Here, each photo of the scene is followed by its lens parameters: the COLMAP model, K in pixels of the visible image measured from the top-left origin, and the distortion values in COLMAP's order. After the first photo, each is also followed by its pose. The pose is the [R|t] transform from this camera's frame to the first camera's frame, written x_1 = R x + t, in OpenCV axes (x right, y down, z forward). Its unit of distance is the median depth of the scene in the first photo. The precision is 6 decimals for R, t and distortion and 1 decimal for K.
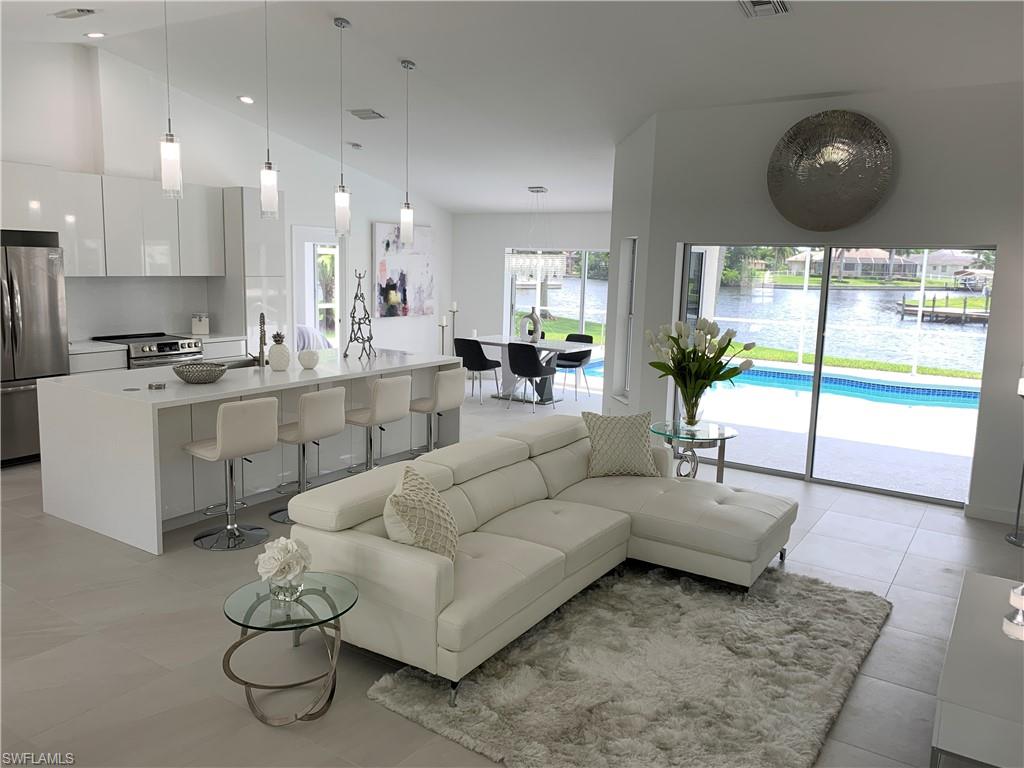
lens RADIAL K [[787.2, 0, 504.3], [0, 787.2, 386.8], [0, 0, 1]] dist [0.080774, -0.147136]
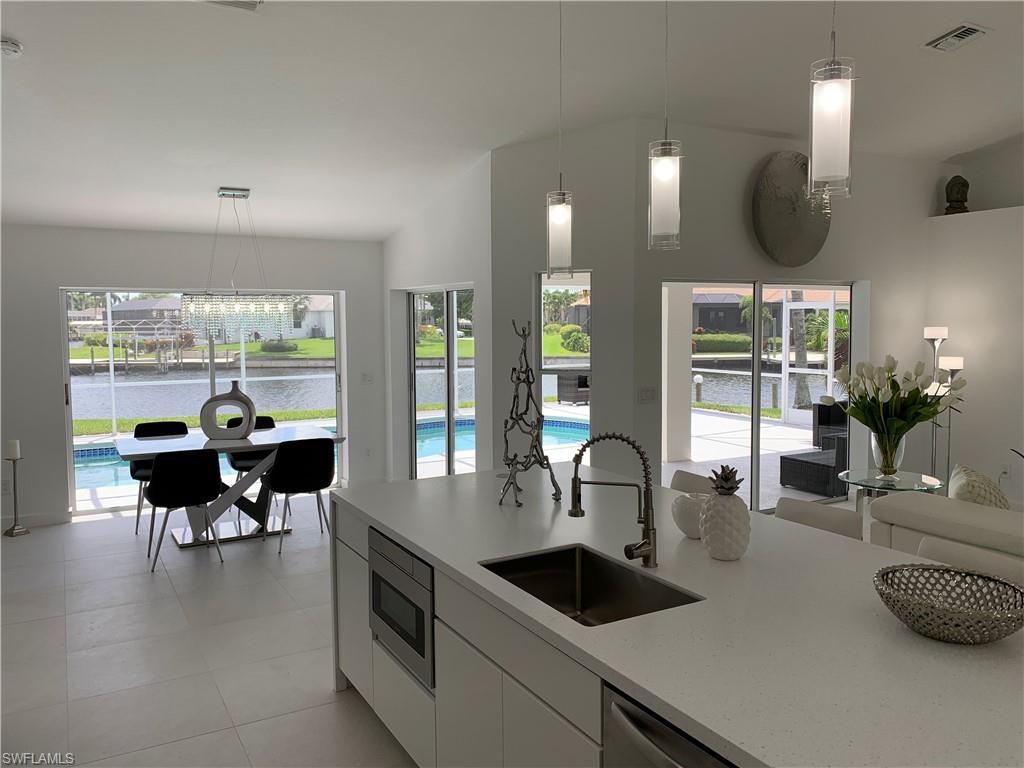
lens RADIAL K [[788.3, 0, 515.5], [0, 788.3, 379.8], [0, 0, 1]] dist [0.009035, -0.013008]
pose [[0.444620, -0.098219, 0.890318, -0.412127], [0.161669, 0.986445, 0.028087, -0.084099], [-0.881009, 0.131449, 0.454472, 0.527372]]
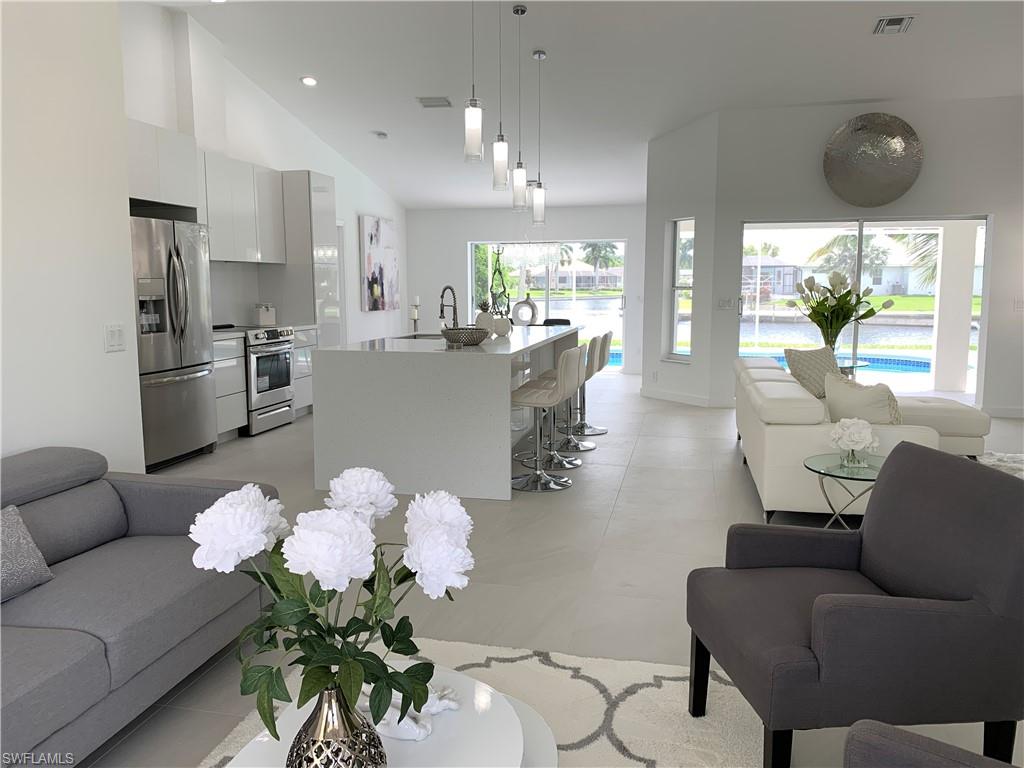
lens RADIAL K [[783.8, 0, 513.7], [0, 783.8, 376.0], [0, 0, 1]] dist [0.132199, -0.254021]
pose [[0.934325, -0.070735, 0.349333, -0.360868], [0.083828, 0.996227, -0.022485, 0.032932], [-0.346425, 0.050292, 0.936729, 0.014548]]
